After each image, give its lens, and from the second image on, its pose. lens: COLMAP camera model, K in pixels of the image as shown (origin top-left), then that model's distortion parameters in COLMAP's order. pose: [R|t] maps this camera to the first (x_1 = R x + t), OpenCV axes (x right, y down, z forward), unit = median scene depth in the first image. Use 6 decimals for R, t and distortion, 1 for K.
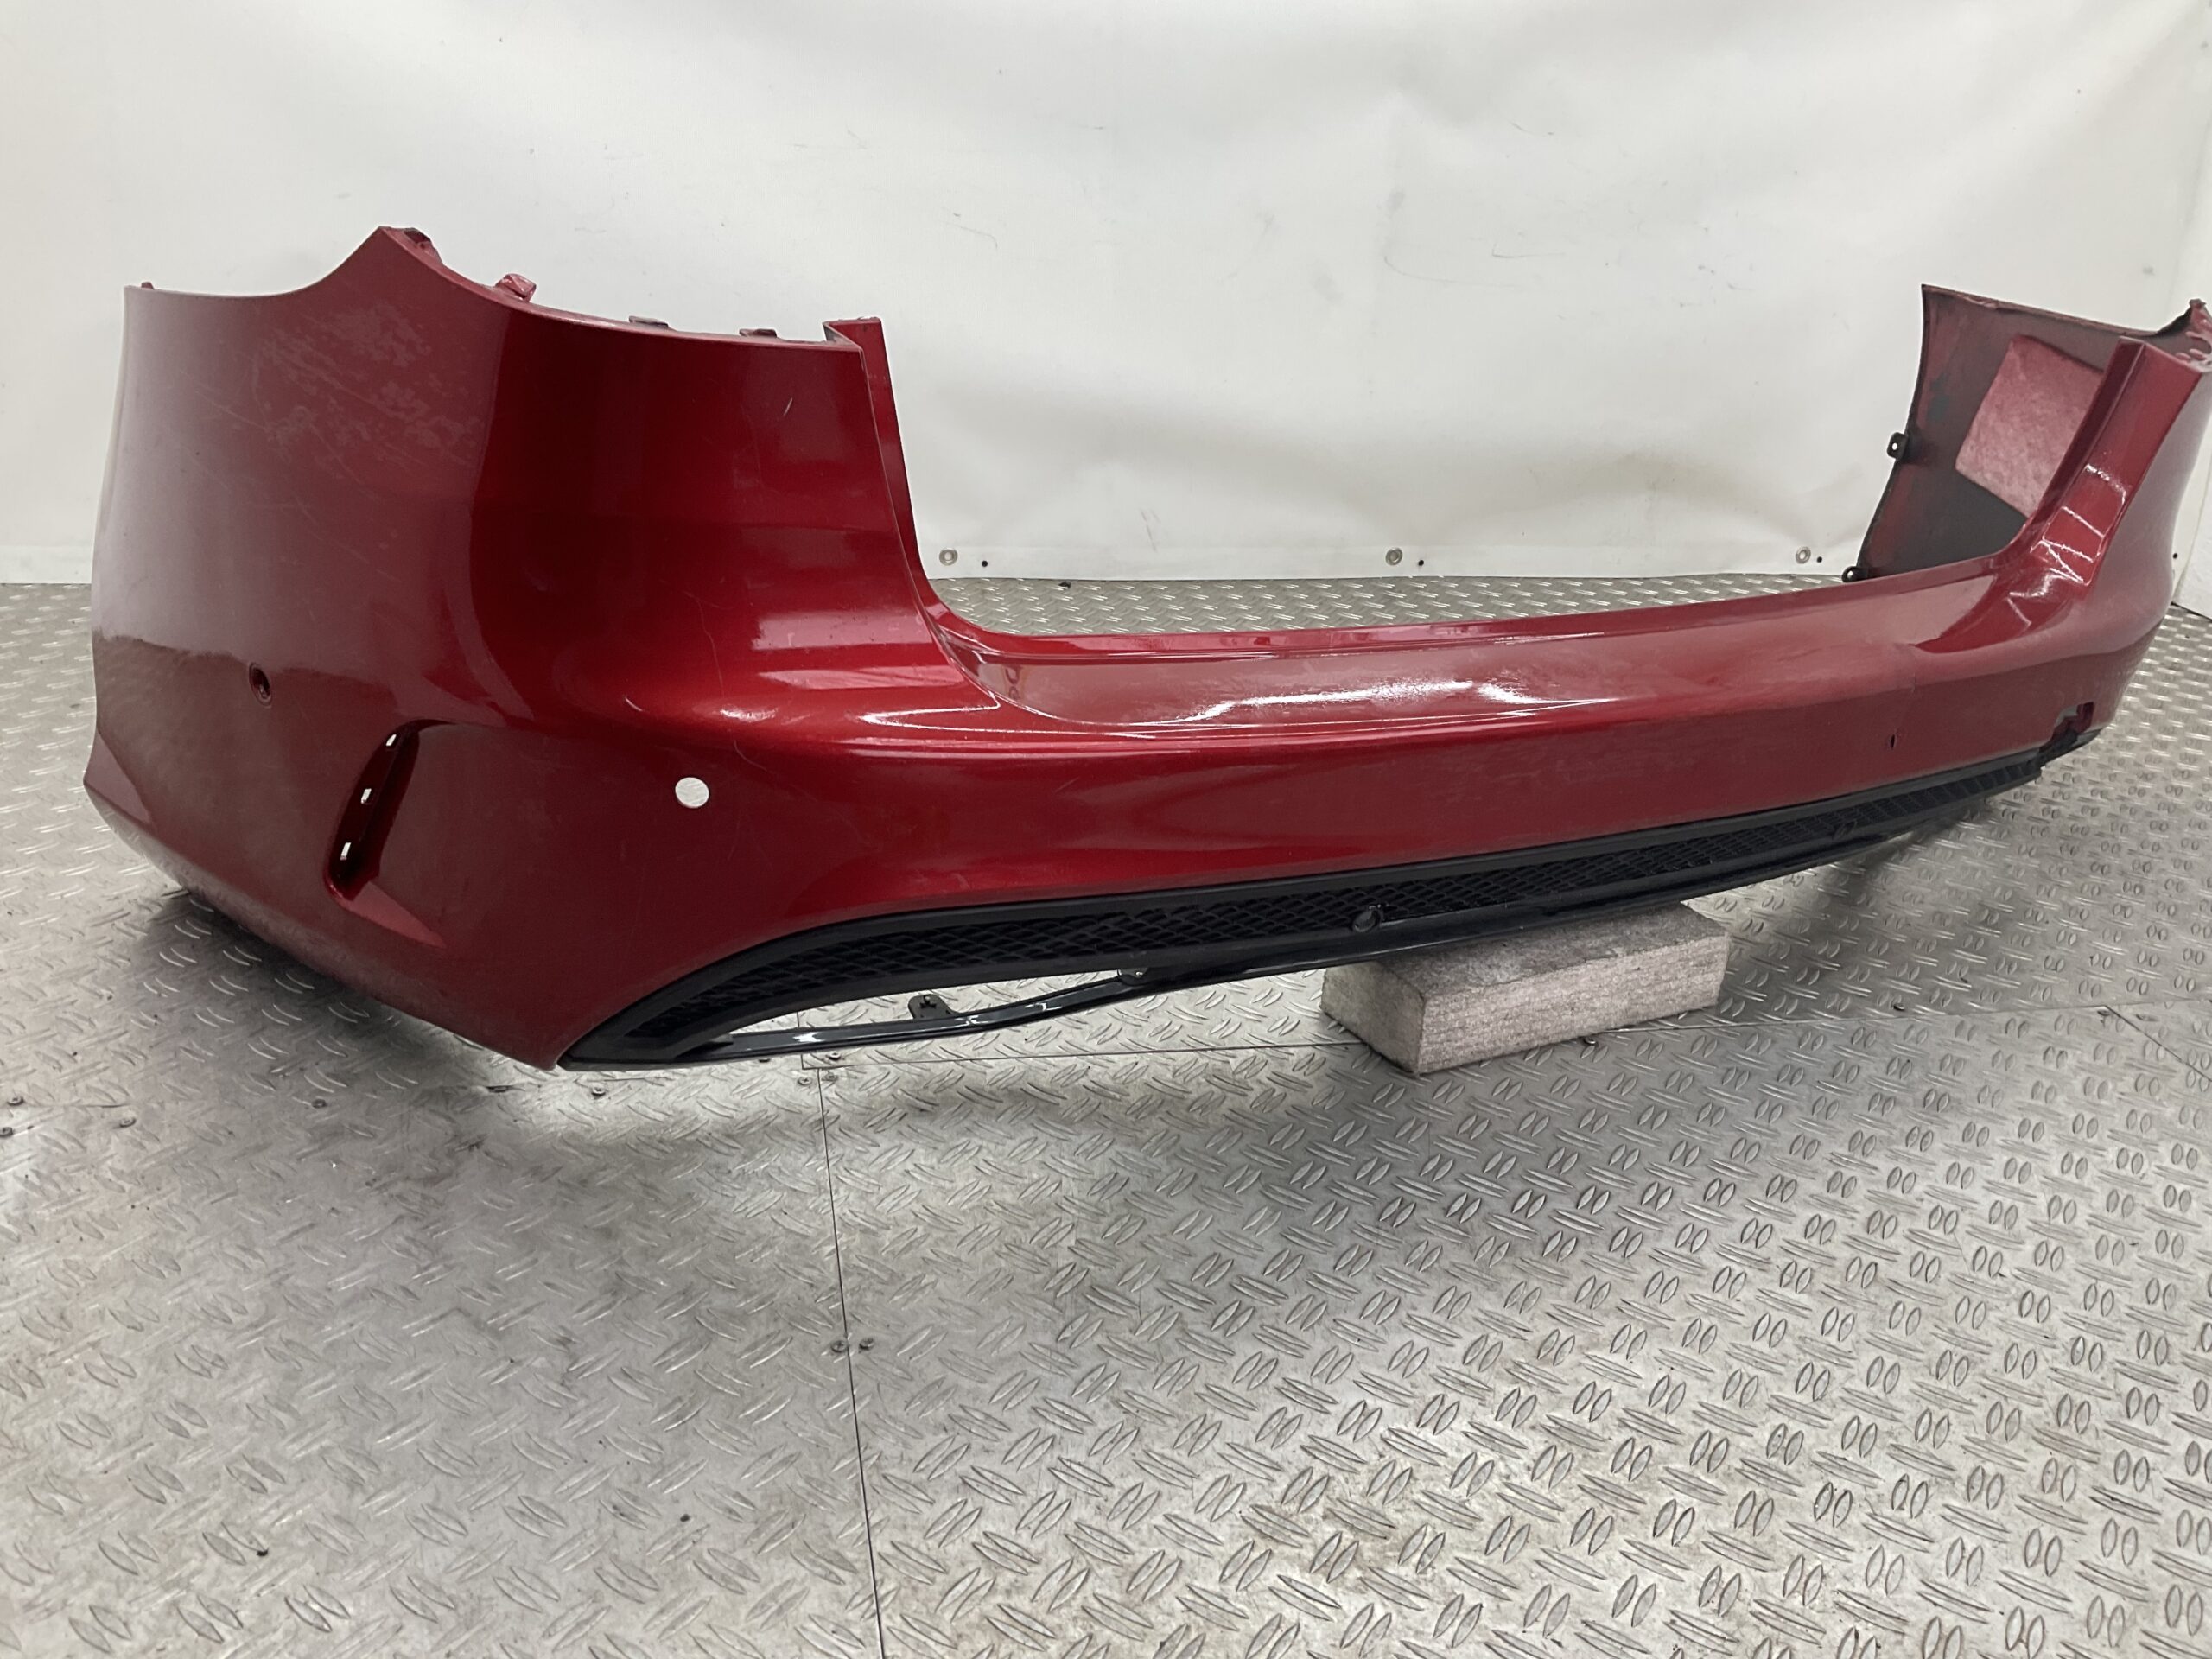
lens RADIAL K [[1833.8, 0, 1014.0], [0, 1833.8, 822.9], [0, 0, 1]] dist [0.051587, -0.086314]
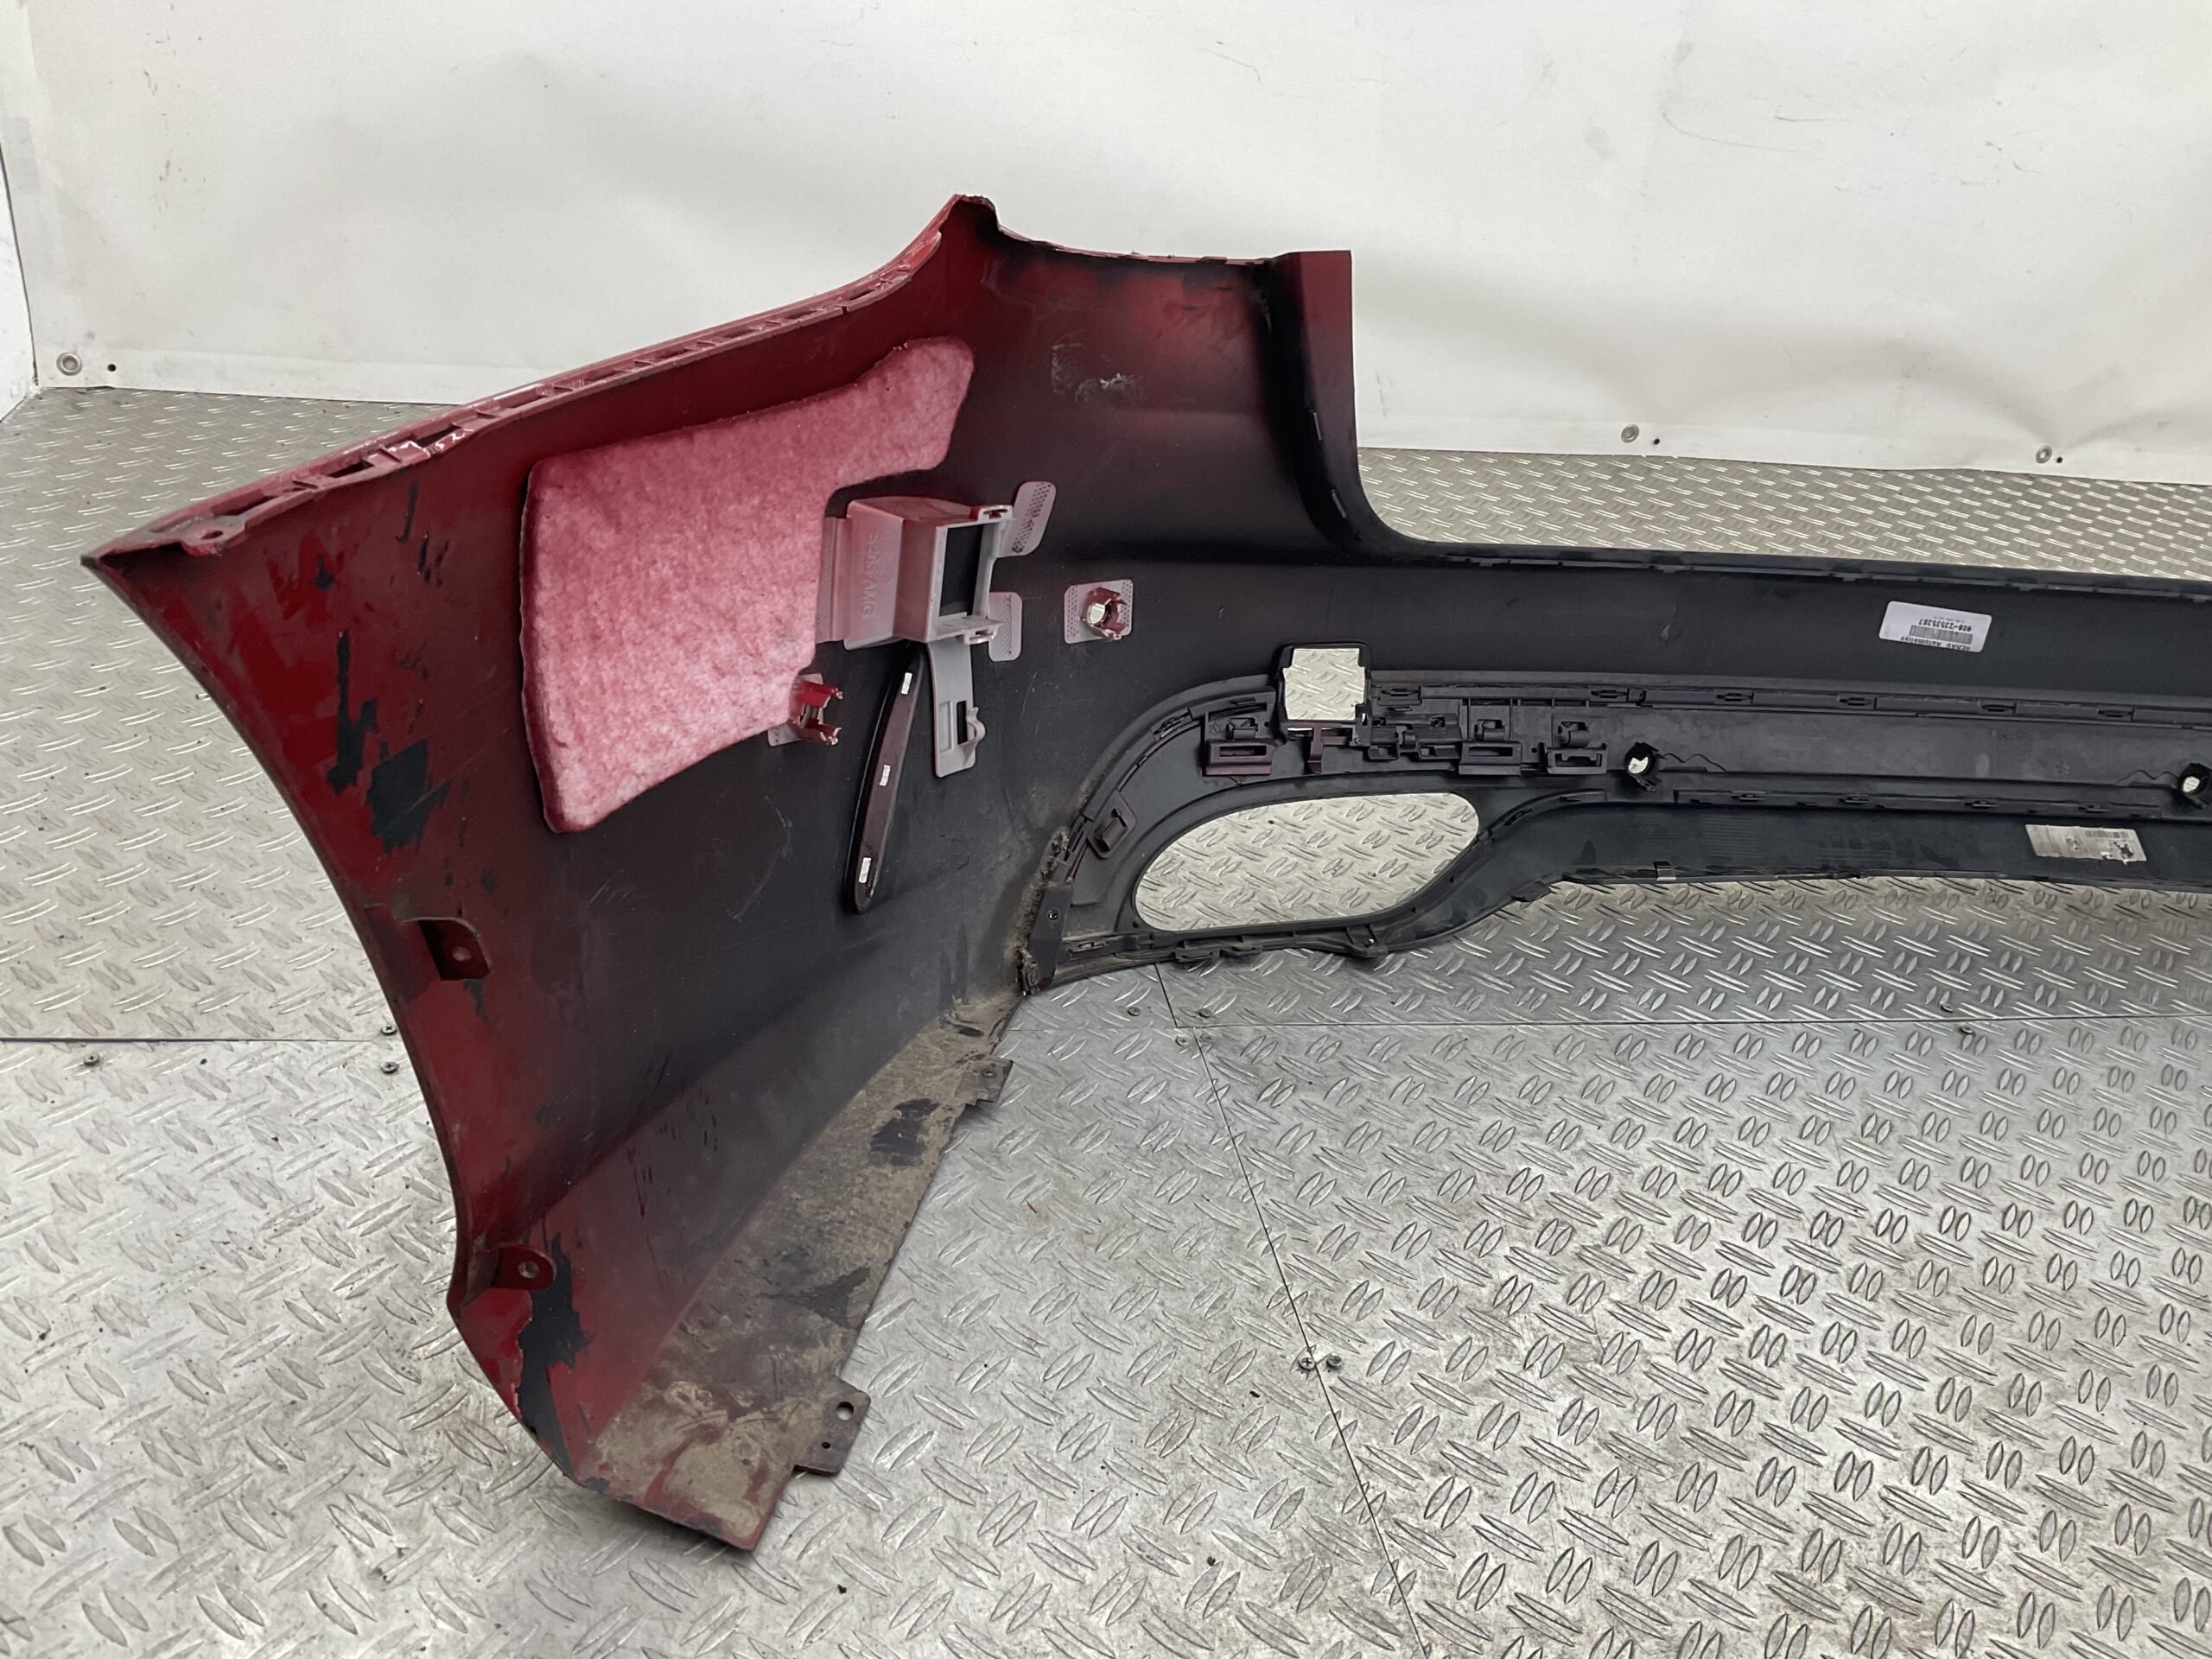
lens RADIAL K [[1833.8, 0, 1062.6], [0, 1833.8, 843.4], [0, 0, 1]] dist [0.051587, -0.086314]
pose [[0.998465, 0.053804, 0.013157, -0.270482], [-0.055015, 0.990902, 0.122827, -0.108225], [-0.006429, -0.123362, 0.992341, 0.074662]]
